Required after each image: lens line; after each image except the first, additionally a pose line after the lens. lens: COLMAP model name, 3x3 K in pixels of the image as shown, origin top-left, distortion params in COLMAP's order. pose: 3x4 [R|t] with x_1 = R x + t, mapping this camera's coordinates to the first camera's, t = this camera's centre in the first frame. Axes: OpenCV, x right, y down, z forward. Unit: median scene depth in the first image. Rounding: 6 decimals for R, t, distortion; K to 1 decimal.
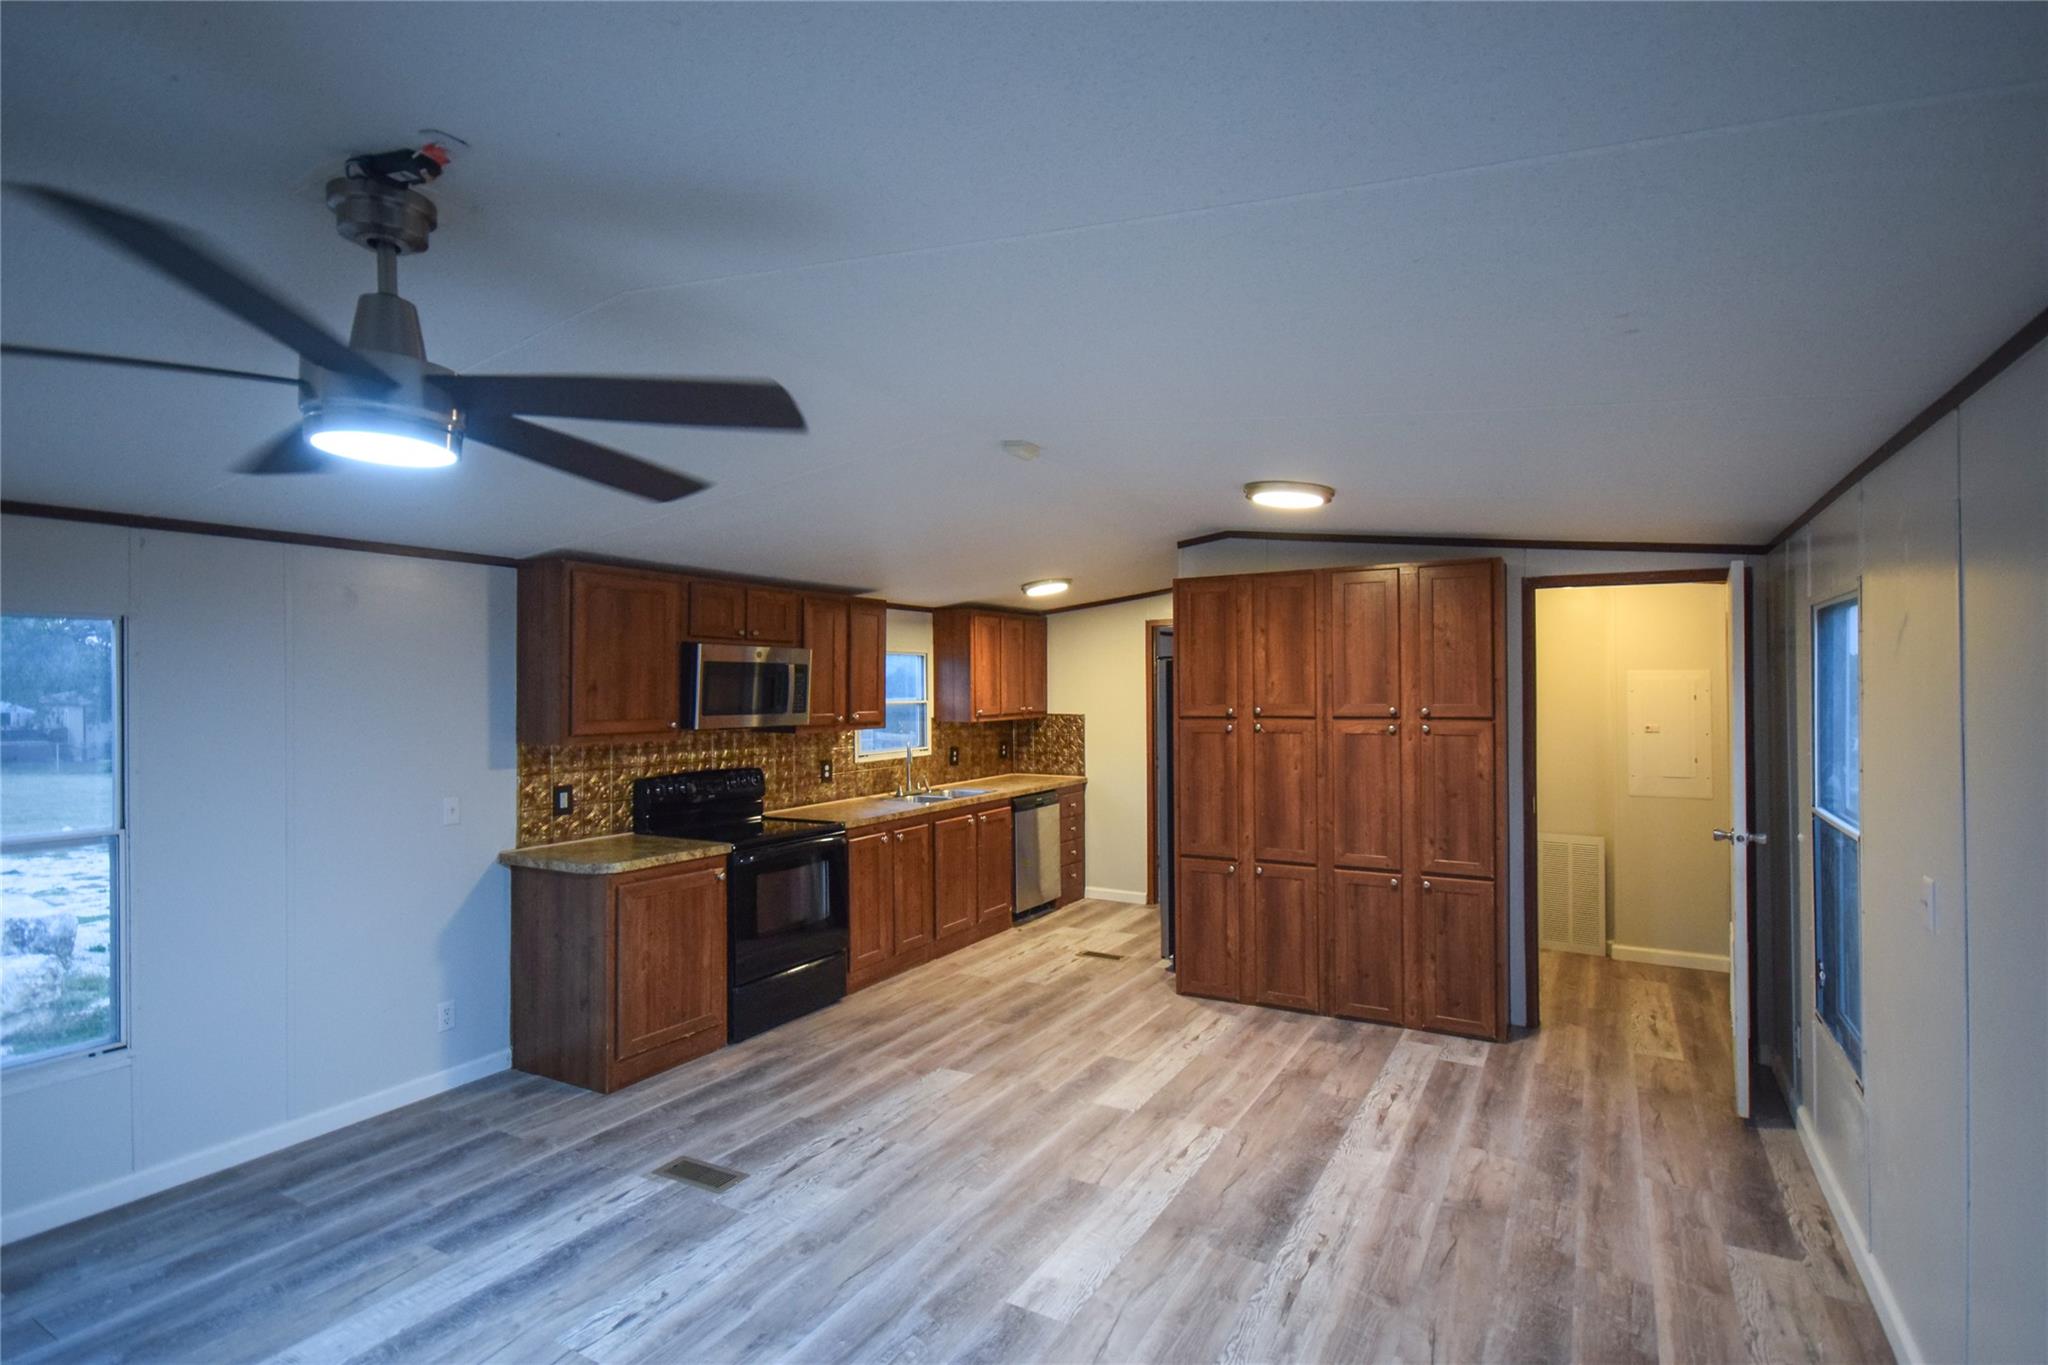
lens RADIAL K [[992.3, 0, 1033.6], [0, 992.3, 688.1], [0, 0, 1]] dist [0.006840, -0.003951]
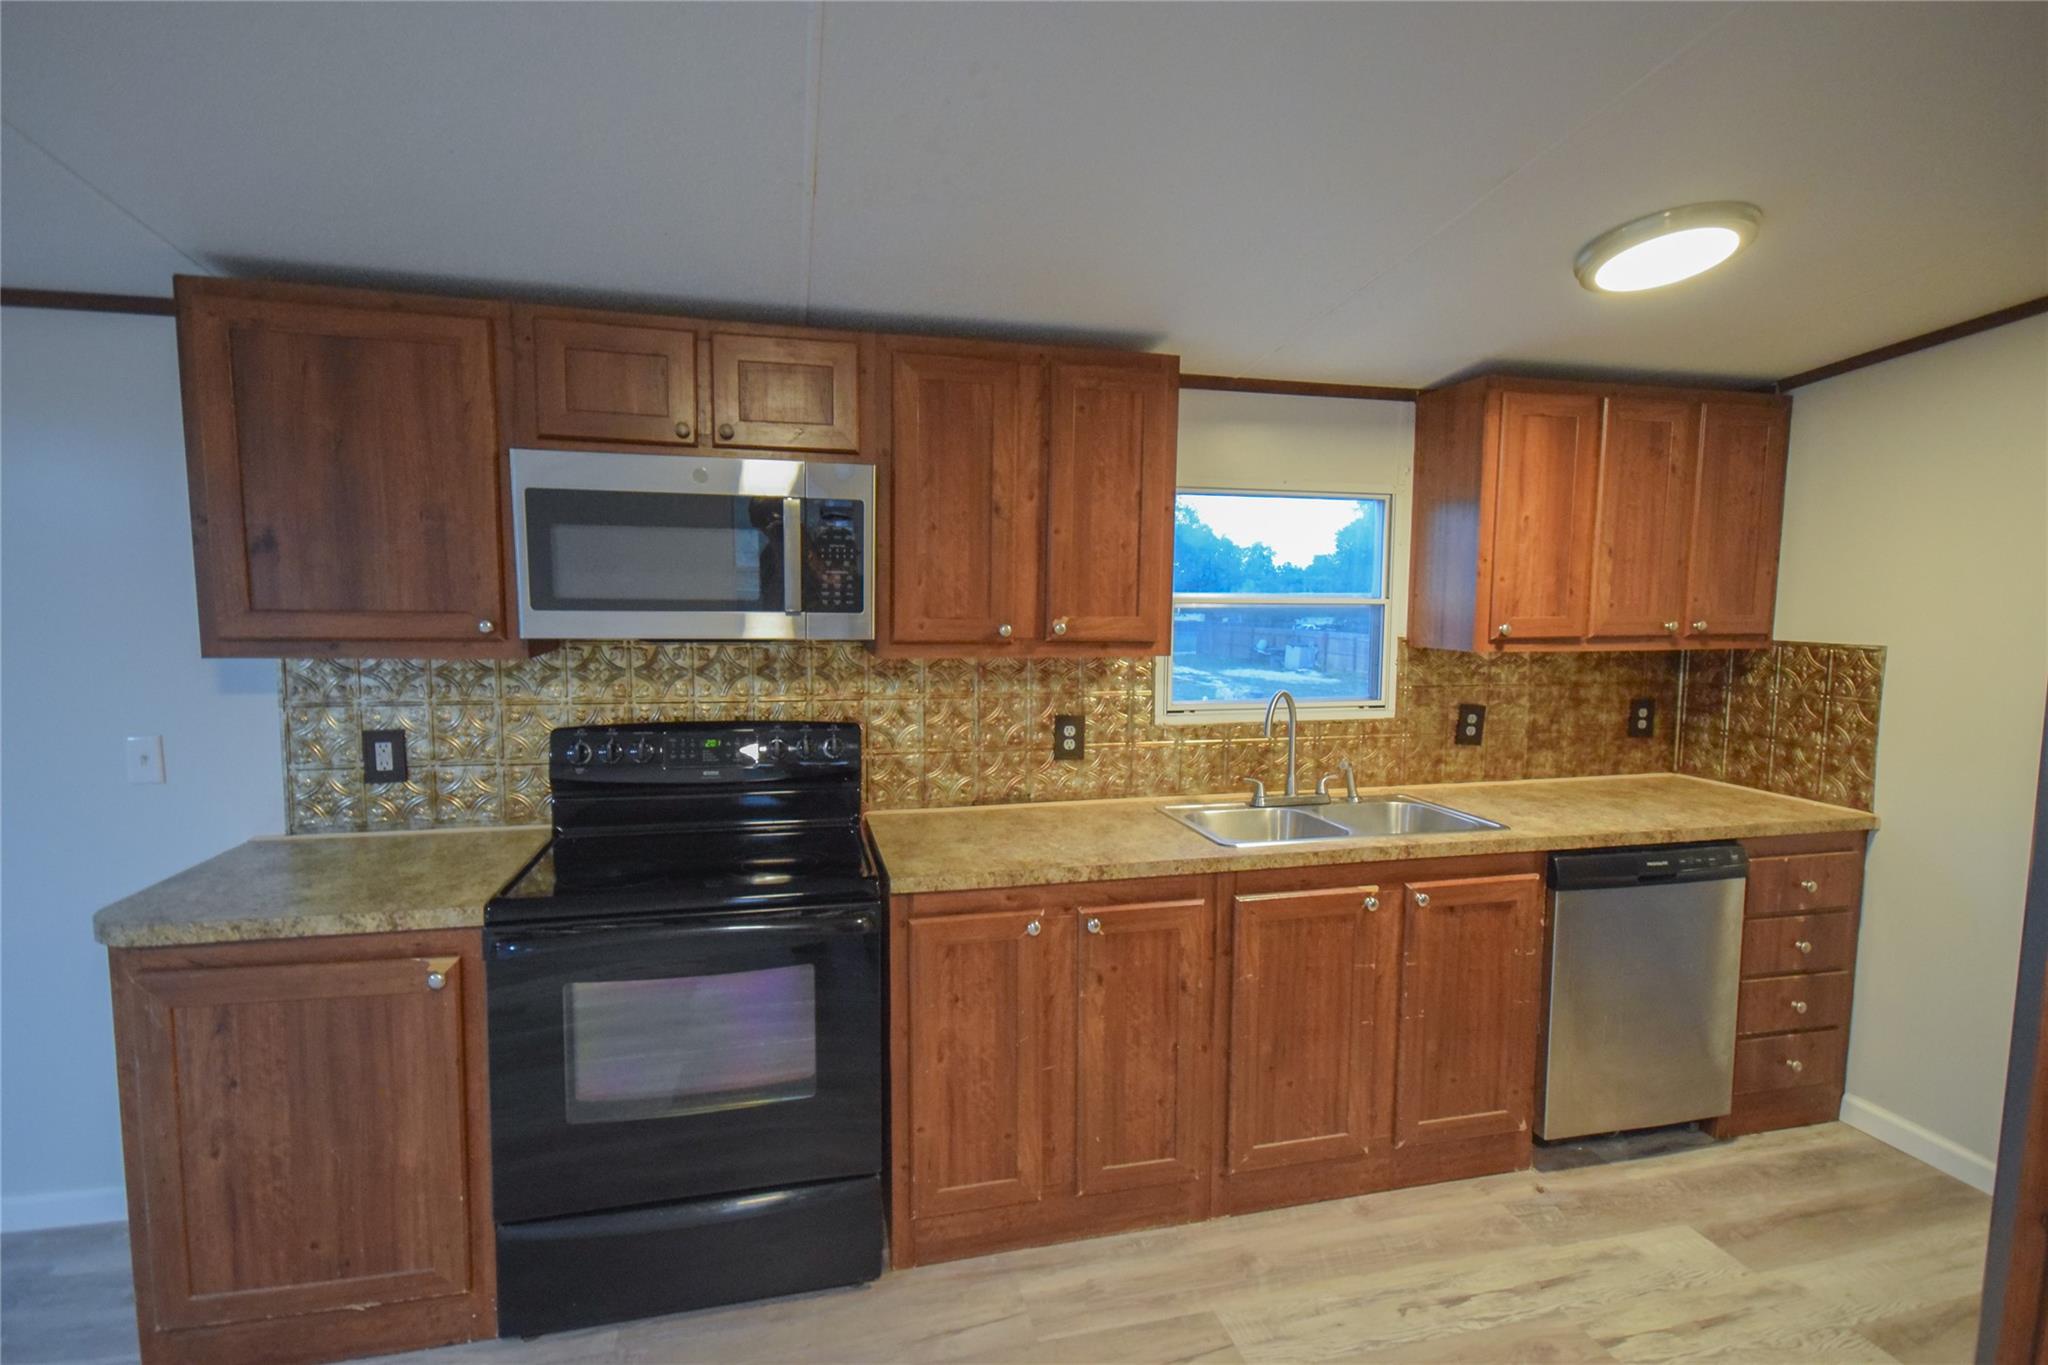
lens RADIAL K [[972.2, 0, 1028.3], [0, 972.2, 686.9], [0, 0, 1]] dist [0.007715, -0.001633]
pose [[0.693327, 0.079644, -0.716209, 0.151257], [-0.013495, 0.995134, 0.097598, 0.016479], [0.720497, -0.058002, 0.691028, 0.852220]]
